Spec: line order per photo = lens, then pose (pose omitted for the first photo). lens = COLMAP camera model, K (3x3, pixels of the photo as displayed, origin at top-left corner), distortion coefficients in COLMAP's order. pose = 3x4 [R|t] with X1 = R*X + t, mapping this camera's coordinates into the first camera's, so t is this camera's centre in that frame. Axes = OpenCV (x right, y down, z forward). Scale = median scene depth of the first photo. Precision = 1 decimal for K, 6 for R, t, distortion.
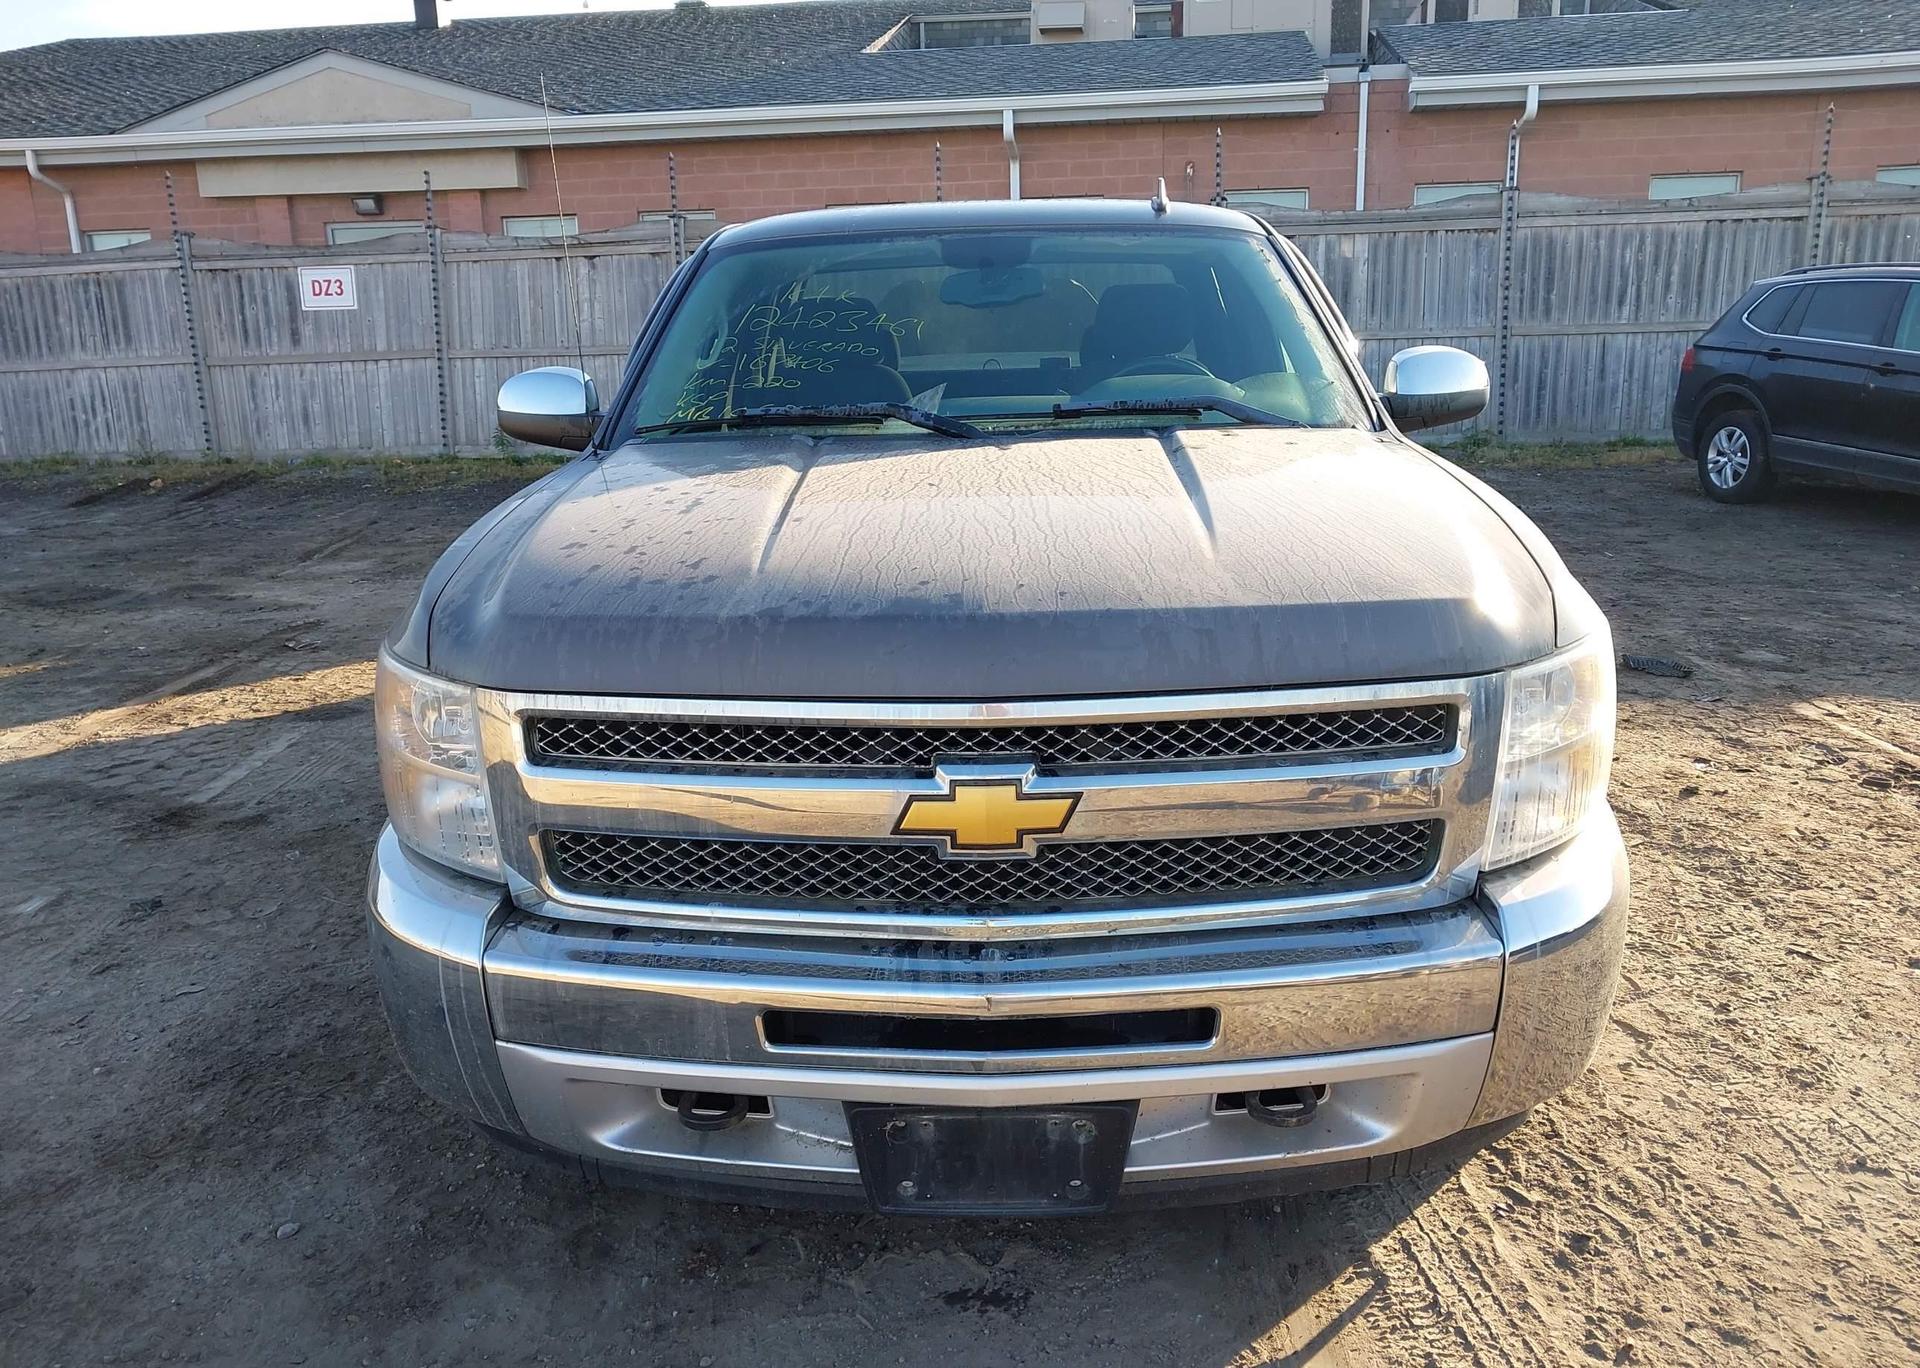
lens RADIAL K [[1512.7, 0, 963.1], [0, 1512.7, 676.6], [0, 0, 1]] dist [0.030589, -0.041102]
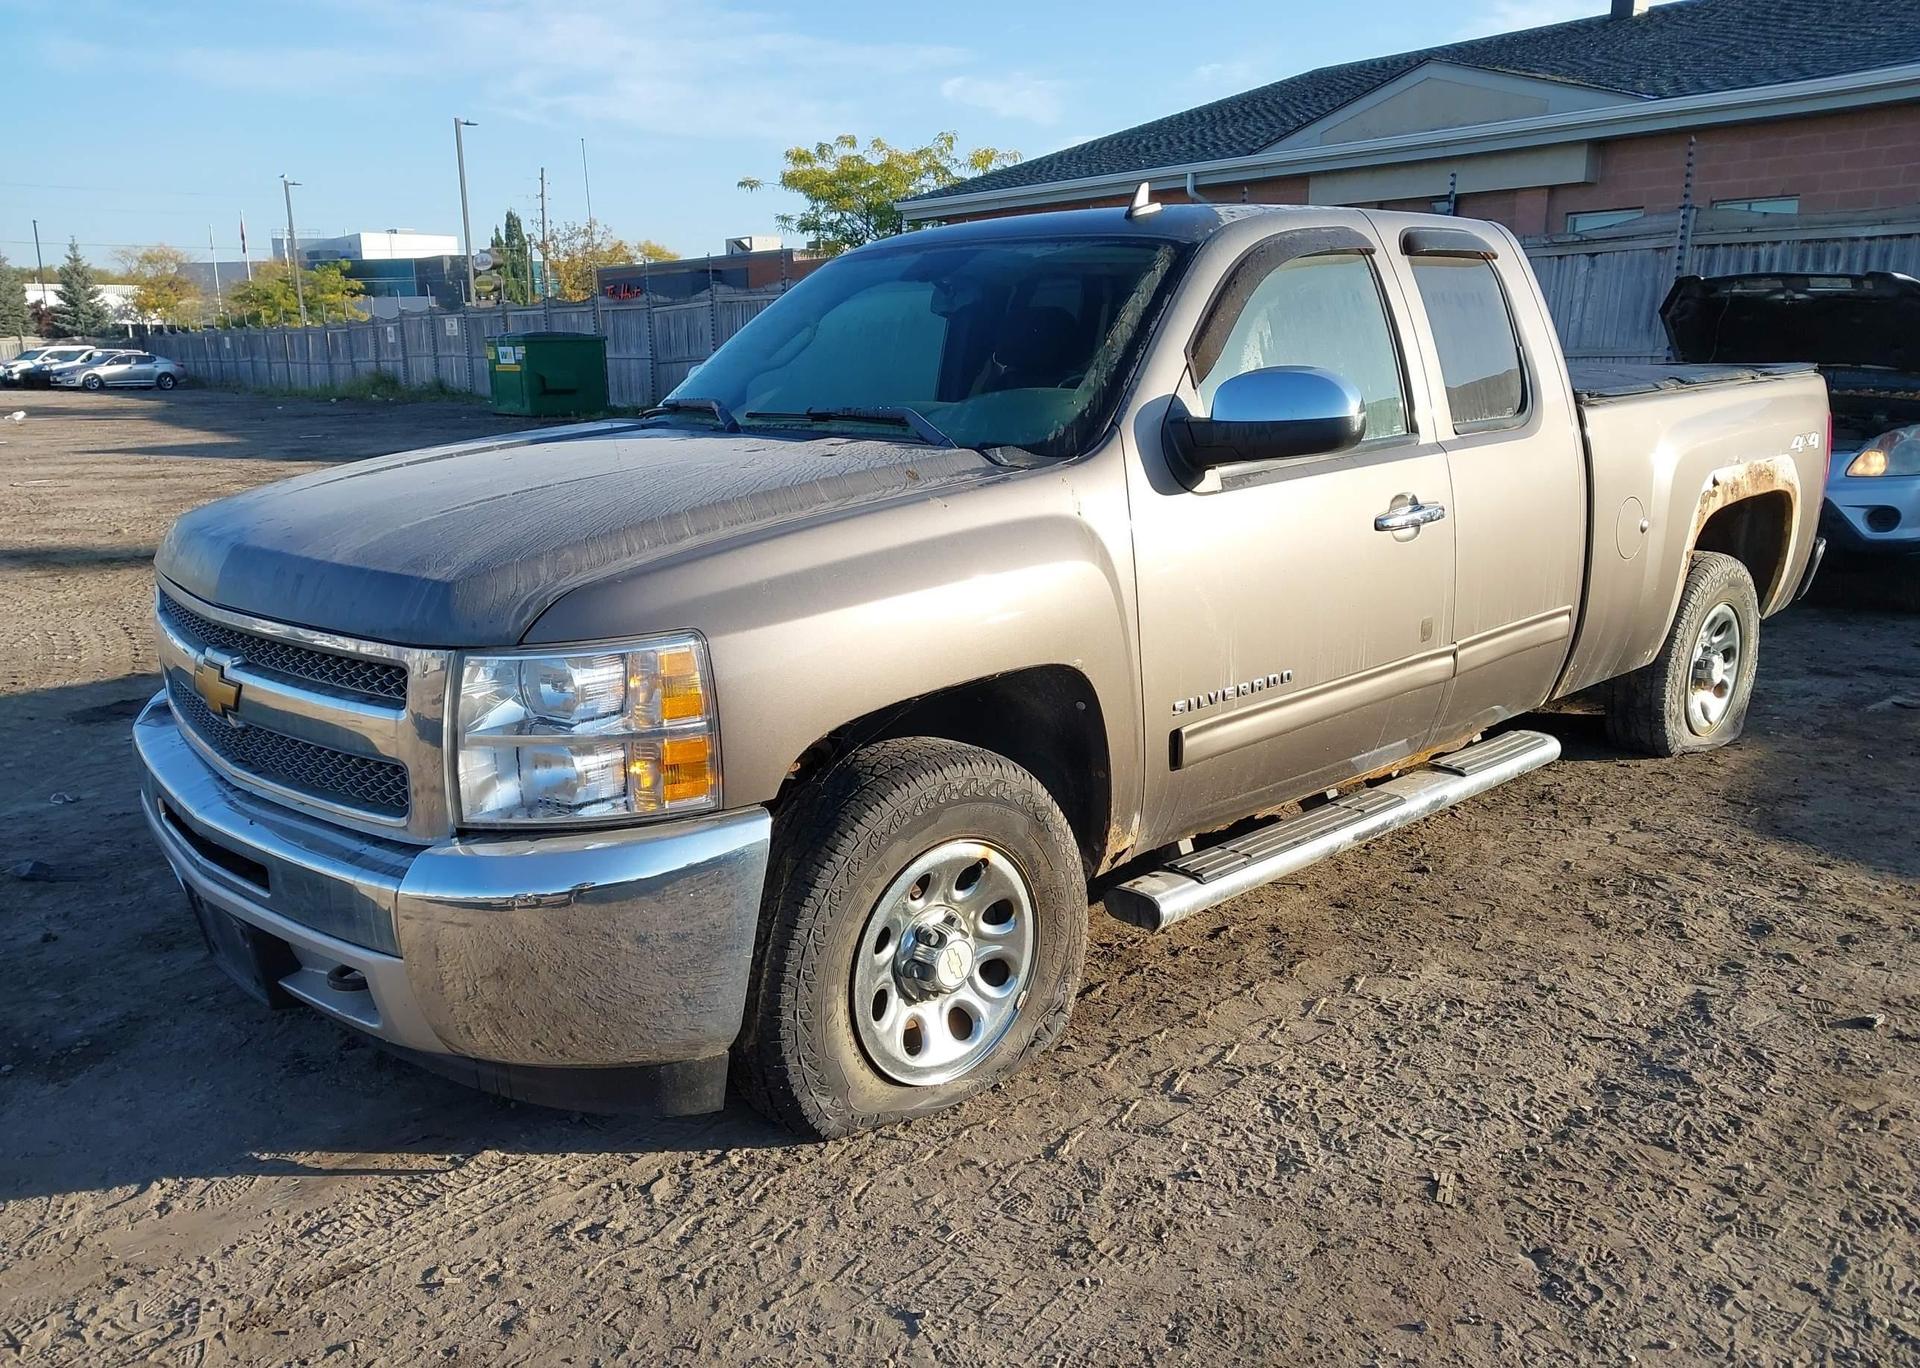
lens RADIAL K [[1512.7, 0, 961.9], [0, 1512.7, 699.1], [0, 0, 1]] dist [0.030589, -0.041102]
pose [[0.701210, 0.180914, -0.689620, 0.182540], [-0.170791, 0.981730, 0.083884, -0.015942], [0.692196, 0.058960, 0.719297, 0.060955]]
